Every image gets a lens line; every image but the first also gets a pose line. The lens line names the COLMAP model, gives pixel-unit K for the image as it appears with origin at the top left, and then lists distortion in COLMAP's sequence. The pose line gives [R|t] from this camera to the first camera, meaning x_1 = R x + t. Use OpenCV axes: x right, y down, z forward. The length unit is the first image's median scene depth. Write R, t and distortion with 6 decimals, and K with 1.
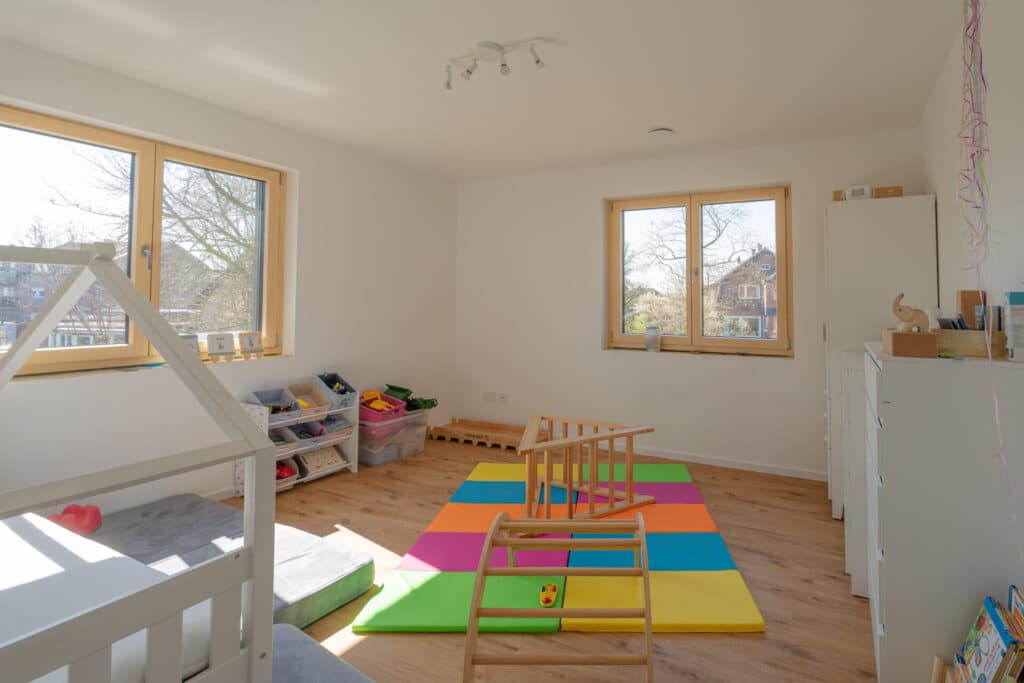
lens RADIAL K [[465.6, 0, 571.2], [0, 465.6, 290.5], [0, 0, 1]] dist [0.003776, 0.000517]
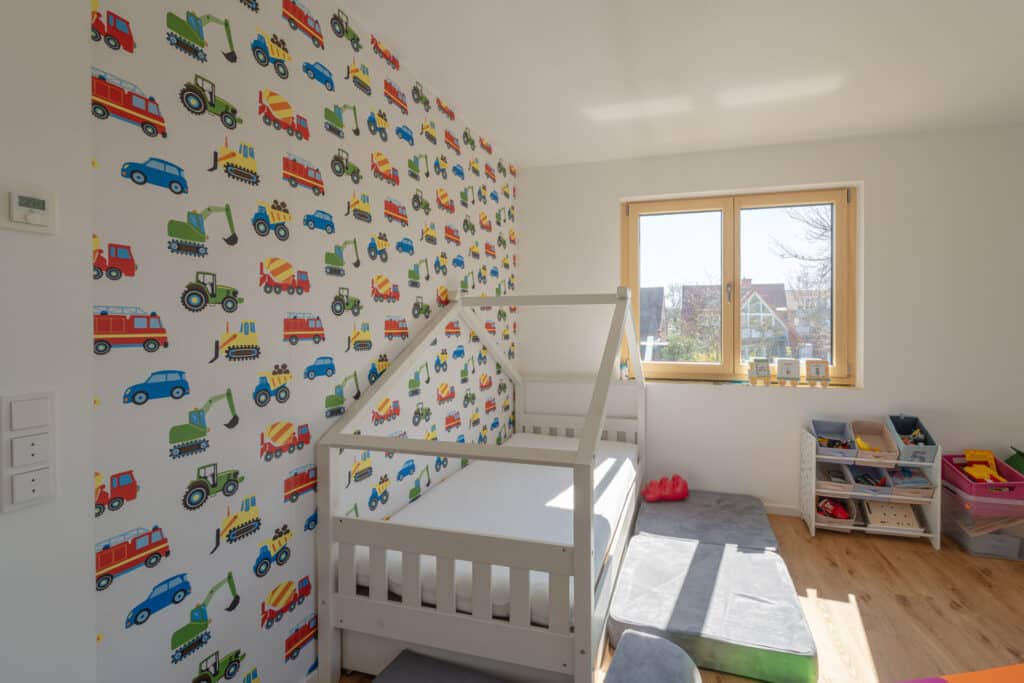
lens RADIAL K [[450.2, 0, 515.1], [0, 450.2, 334.8], [0, 0, 1]] dist [-0.000094, -0.001179]
pose [[0.267909, 0.010149, -0.963391, 0.068808], [0.023792, 0.999570, 0.017147, 0.004316], [0.963150, -0.027515, 0.267552, 0.136334]]
